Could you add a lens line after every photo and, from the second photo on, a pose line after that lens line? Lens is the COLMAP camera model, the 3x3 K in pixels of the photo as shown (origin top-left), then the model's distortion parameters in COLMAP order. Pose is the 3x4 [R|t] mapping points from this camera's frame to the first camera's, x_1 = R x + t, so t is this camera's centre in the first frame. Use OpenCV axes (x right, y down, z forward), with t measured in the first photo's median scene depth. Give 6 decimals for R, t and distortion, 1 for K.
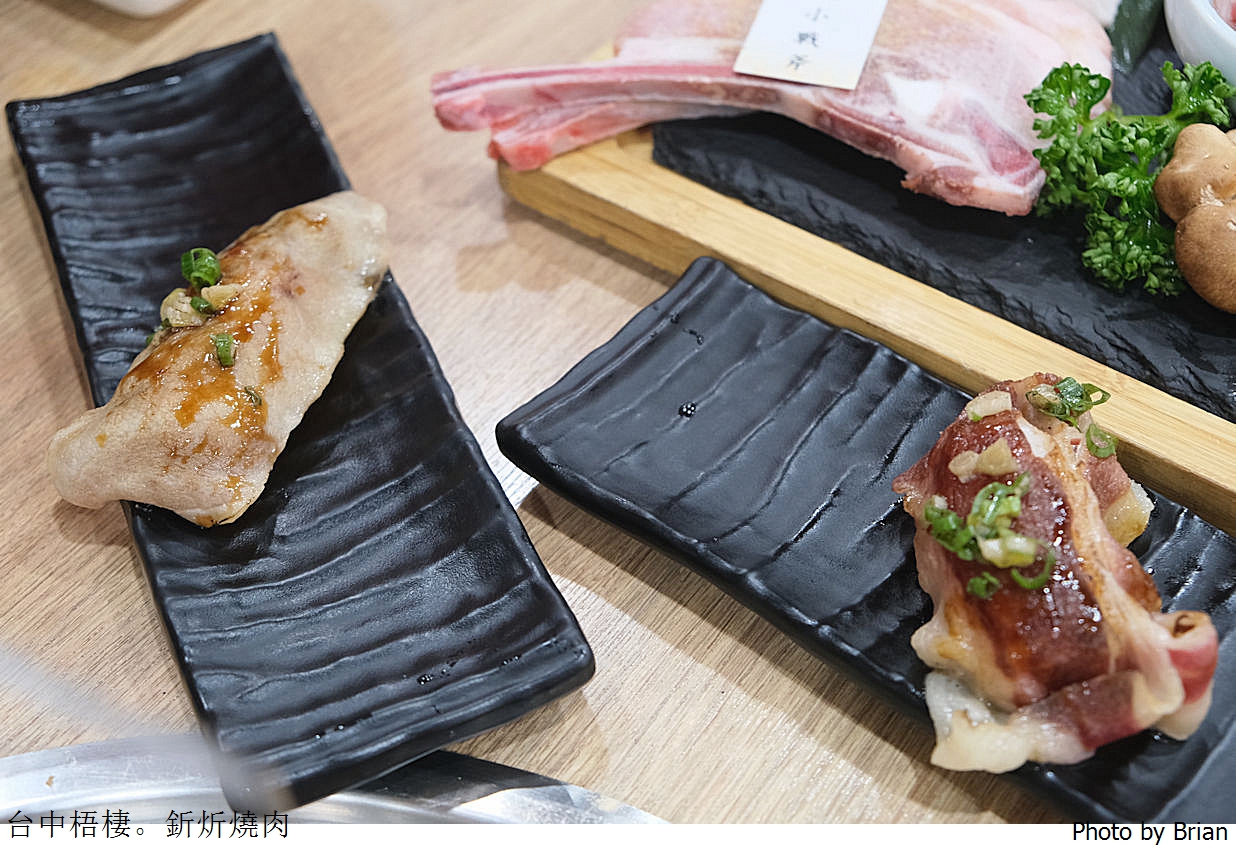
lens RADIAL K [[1838.6, 0, 546.3], [0, 1838.6, 424.7], [0, 0, 1]] dist [-0.021068, -0.131457]
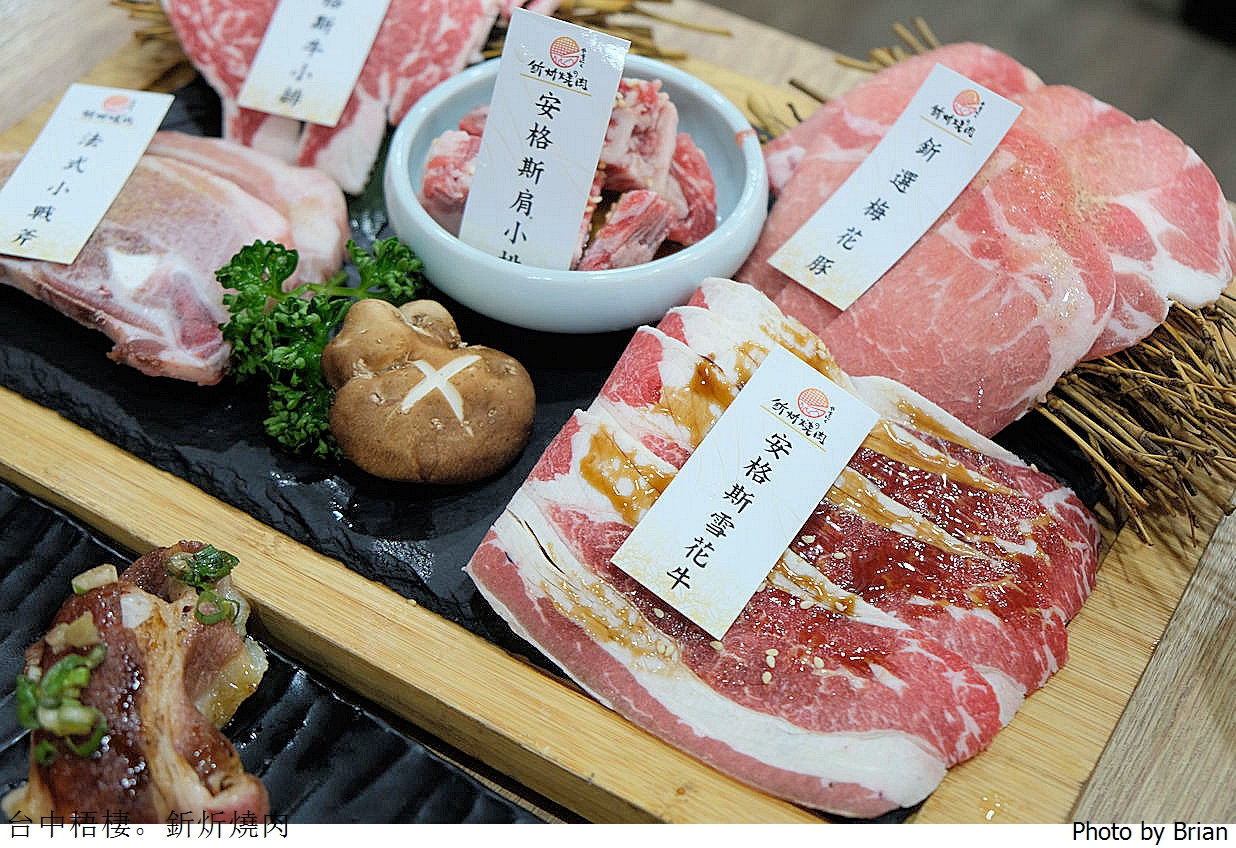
lens RADIAL K [[1950.4, 0, 618.0], [0, 1950.4, 424.0], [0, 0, 1]] dist [-0.052552, 0.213672]
pose [[0.993655, -0.015594, 0.111387, 0.366736], [0.019525, 0.999221, -0.034294, -0.048604], [-0.110765, 0.036251, 0.993185, -0.142763]]
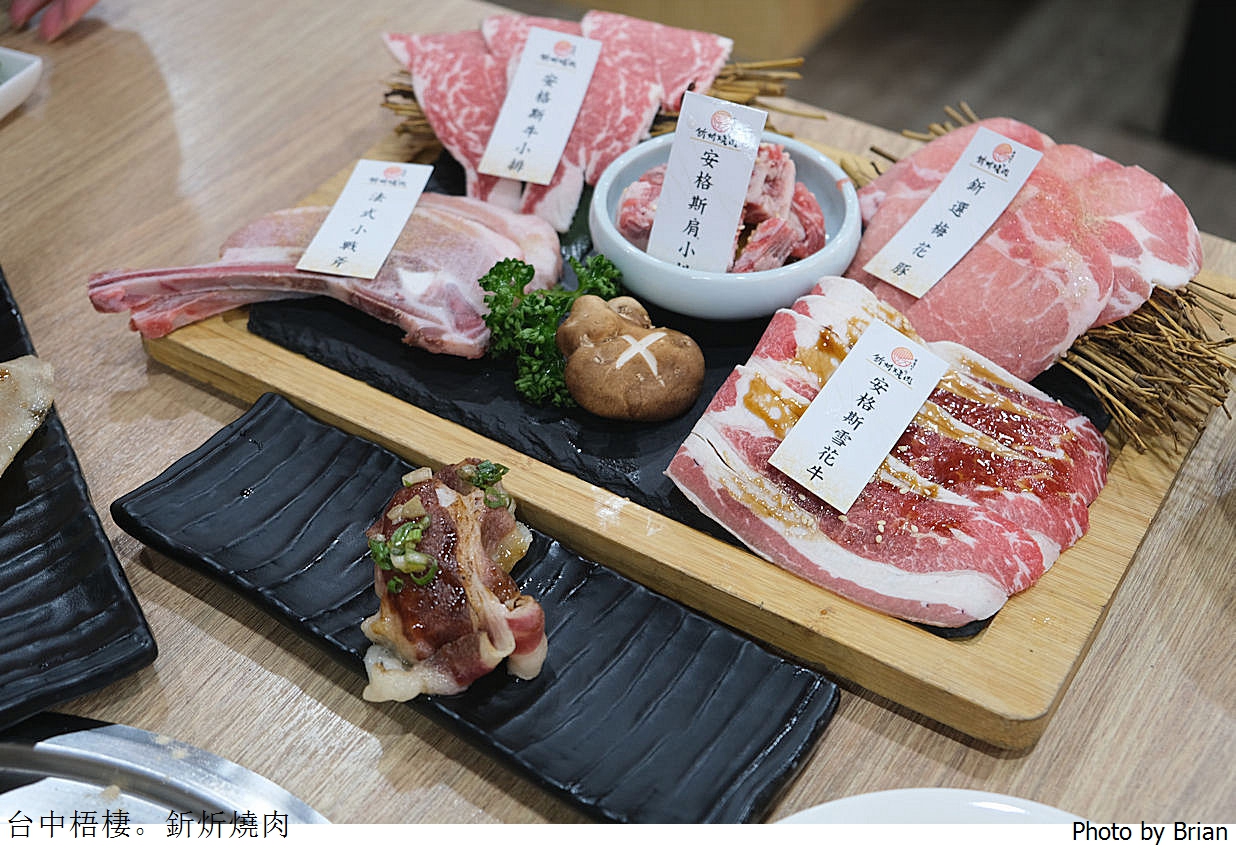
lens RADIAL K [[1749.0, 0, 618.0], [0, 1749.0, 424.0], [0, 0, 1]] dist [0.003692, 0.182613]
pose [[0.995907, -0.028027, 0.085932, 0.249190], [0.036647, 0.994268, -0.100436, 0.088710], [-0.082625, 0.103174, 0.991226, -0.433856]]
